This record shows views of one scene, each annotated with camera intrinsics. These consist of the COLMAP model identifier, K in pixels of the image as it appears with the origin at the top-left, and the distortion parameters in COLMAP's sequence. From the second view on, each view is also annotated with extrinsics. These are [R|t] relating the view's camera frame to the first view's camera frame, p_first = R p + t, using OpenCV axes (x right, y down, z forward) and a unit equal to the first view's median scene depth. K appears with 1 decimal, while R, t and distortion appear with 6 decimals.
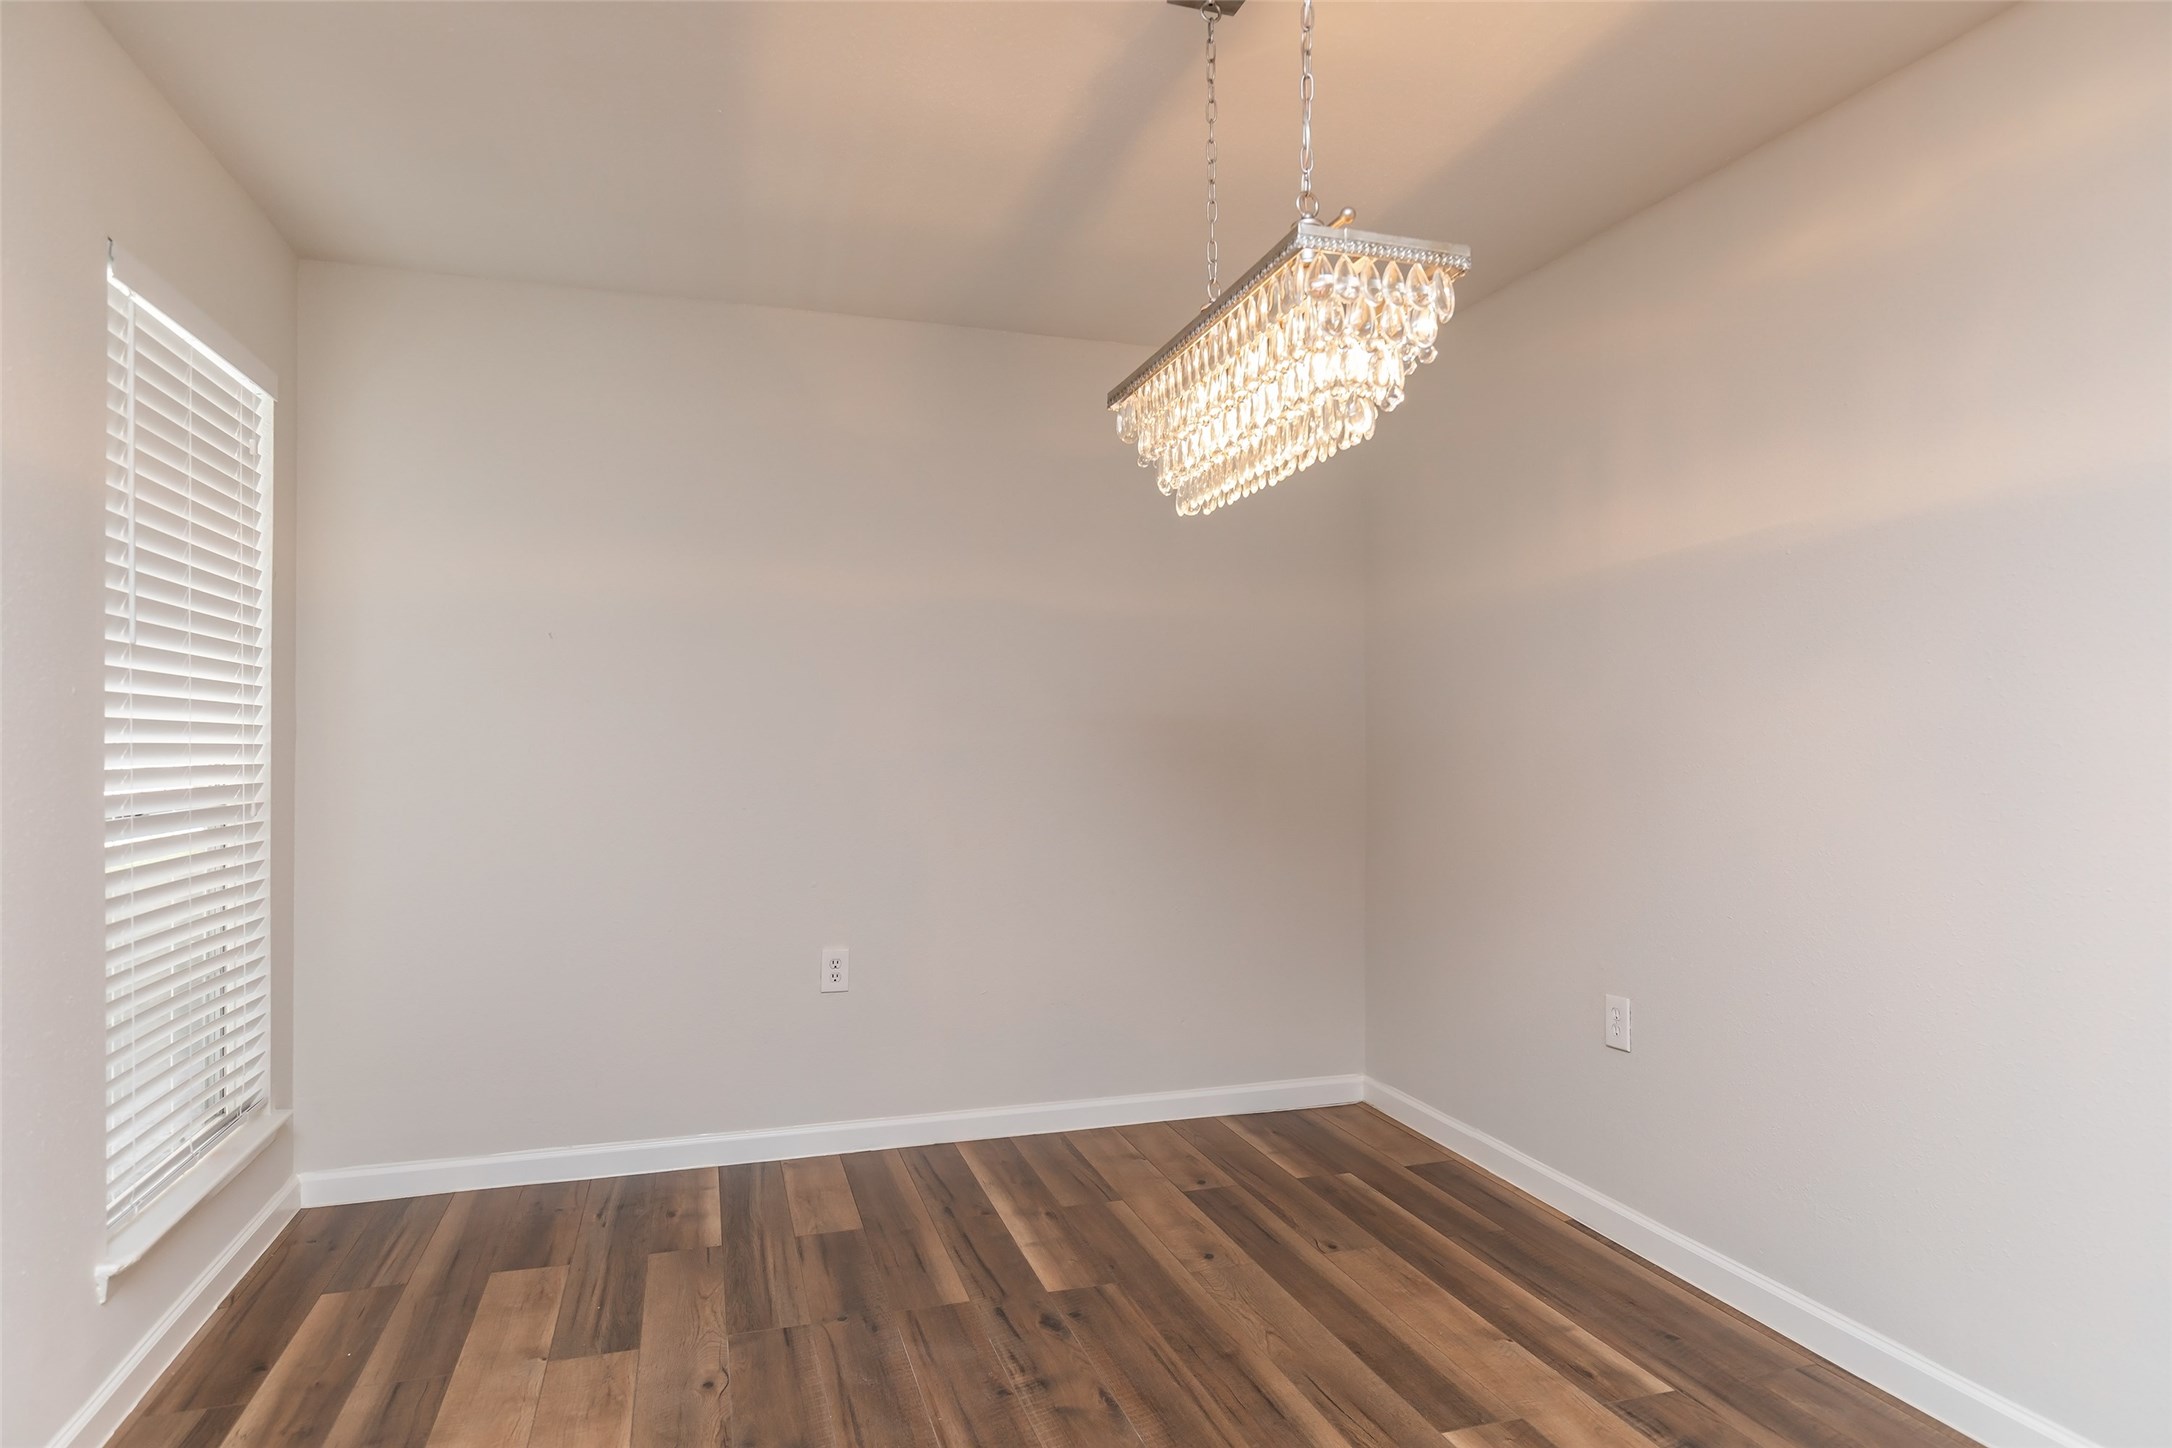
lens RADIAL K [[1292.8, 0, 1086.3], [0, 1292.8, 727.1], [0, 0, 1]] dist [-0.003502, 0.000801]
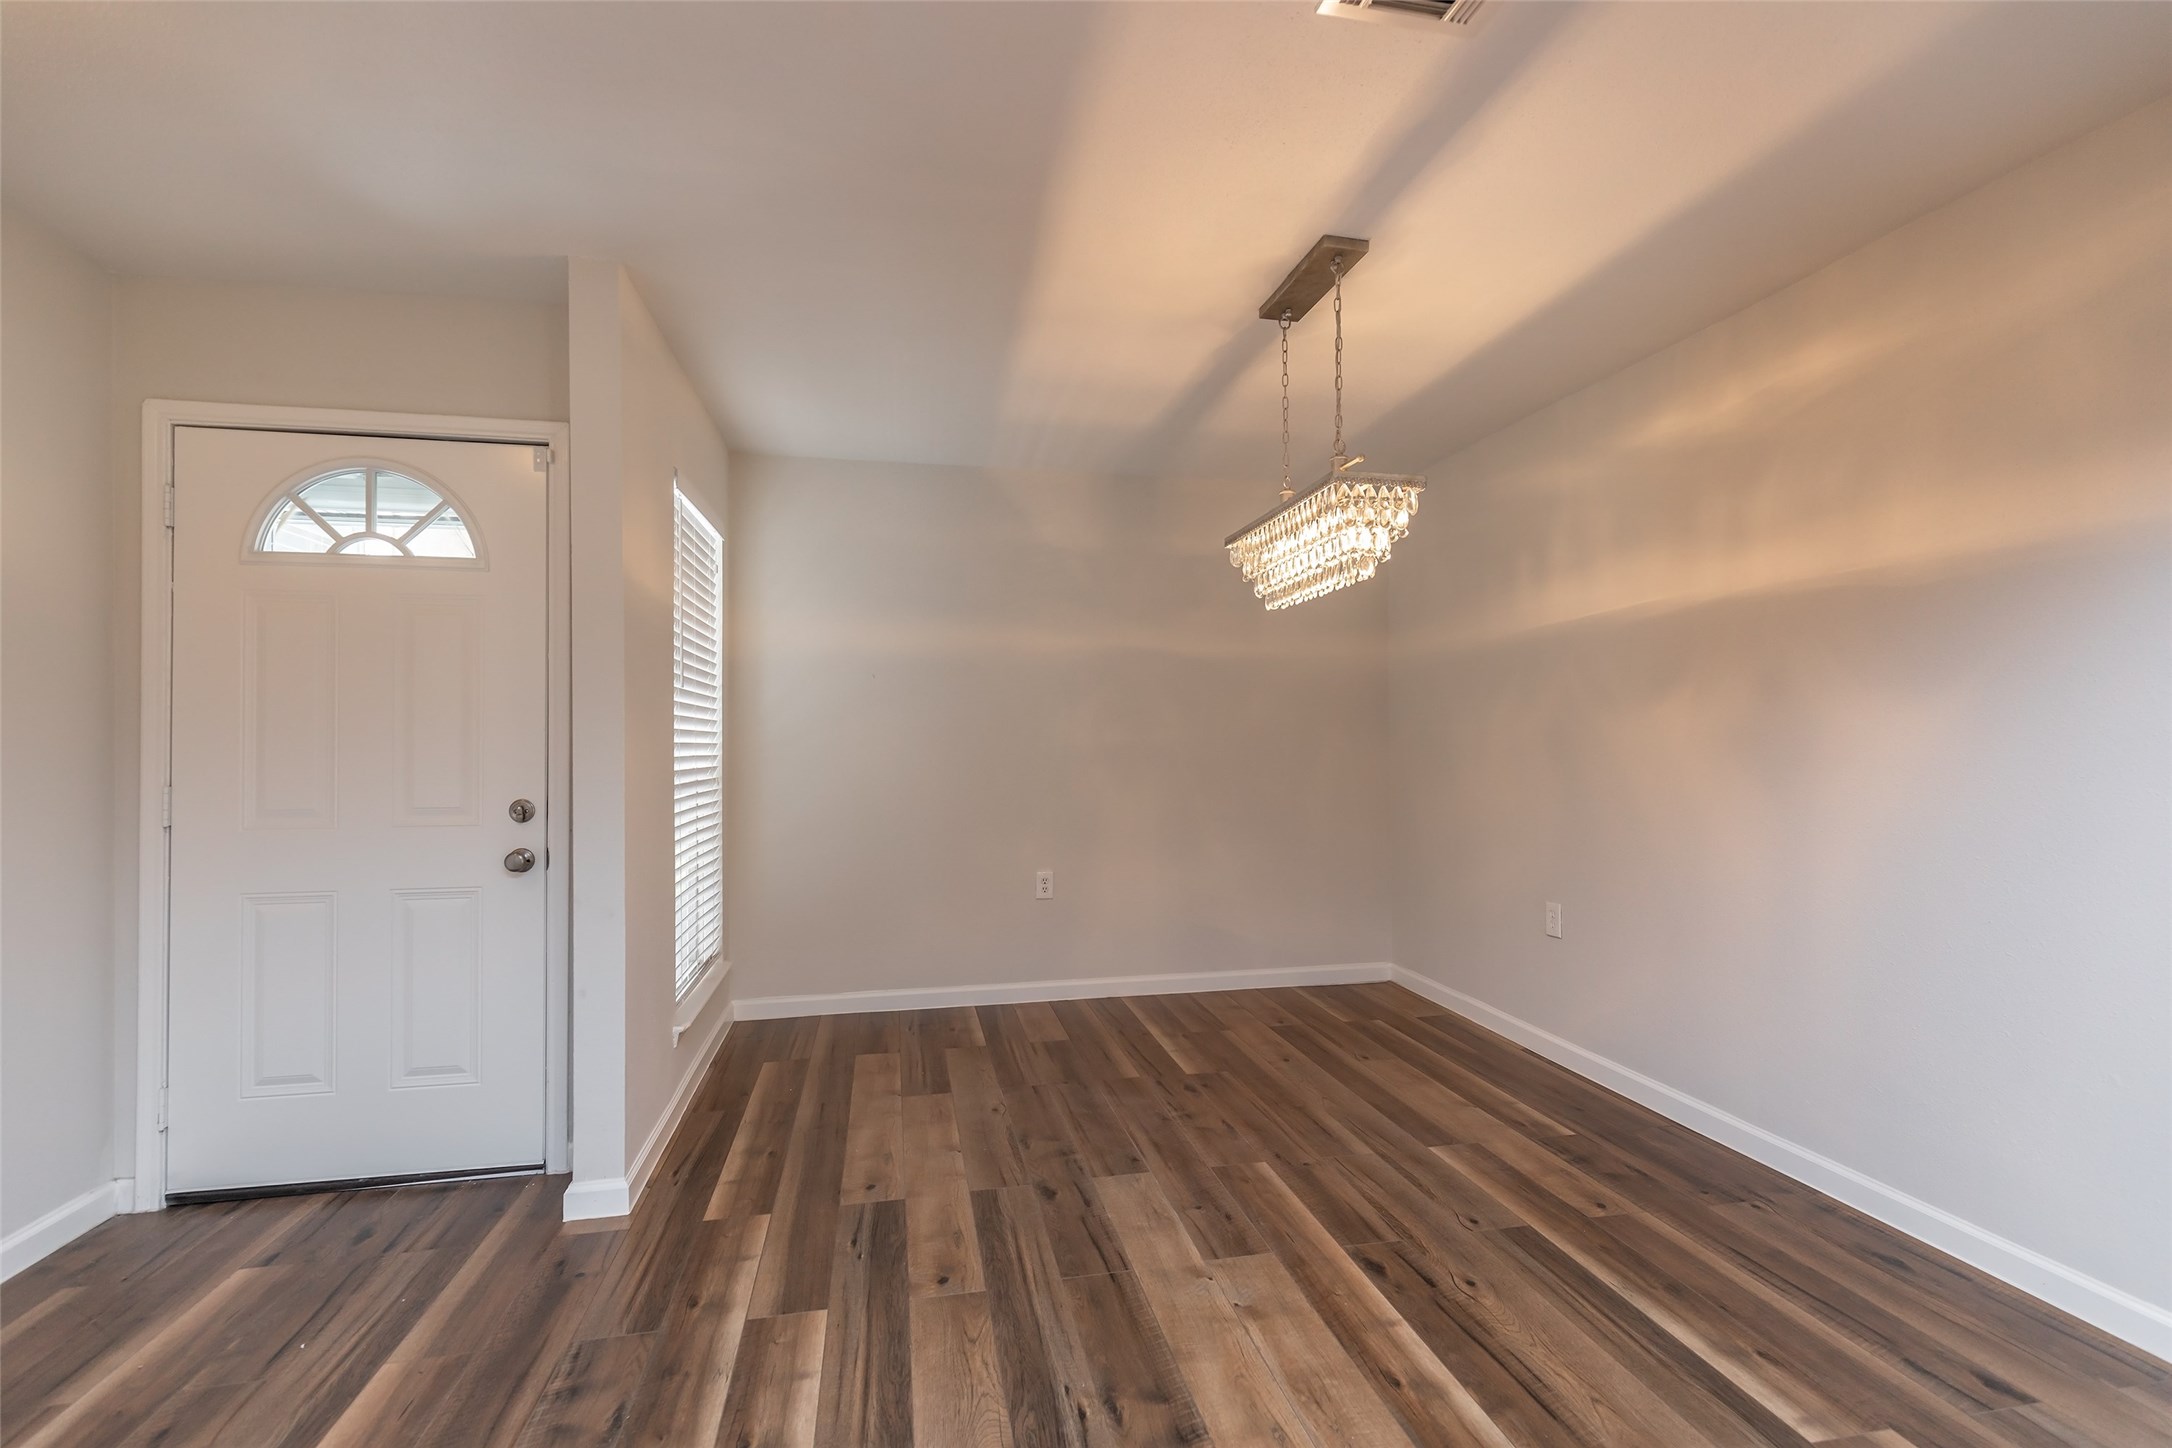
lens RADIAL K [[987.4, 0, 1084.0], [0, 987.4, 731.5], [0, 0, 1]] dist [0.012971, -0.001993]
pose [[0.994570, -0.004787, -0.103959, -0.029351], [0.005111, 0.999983, 0.002848, -0.004137], [0.103943, -0.003364, 0.994578, -0.284508]]
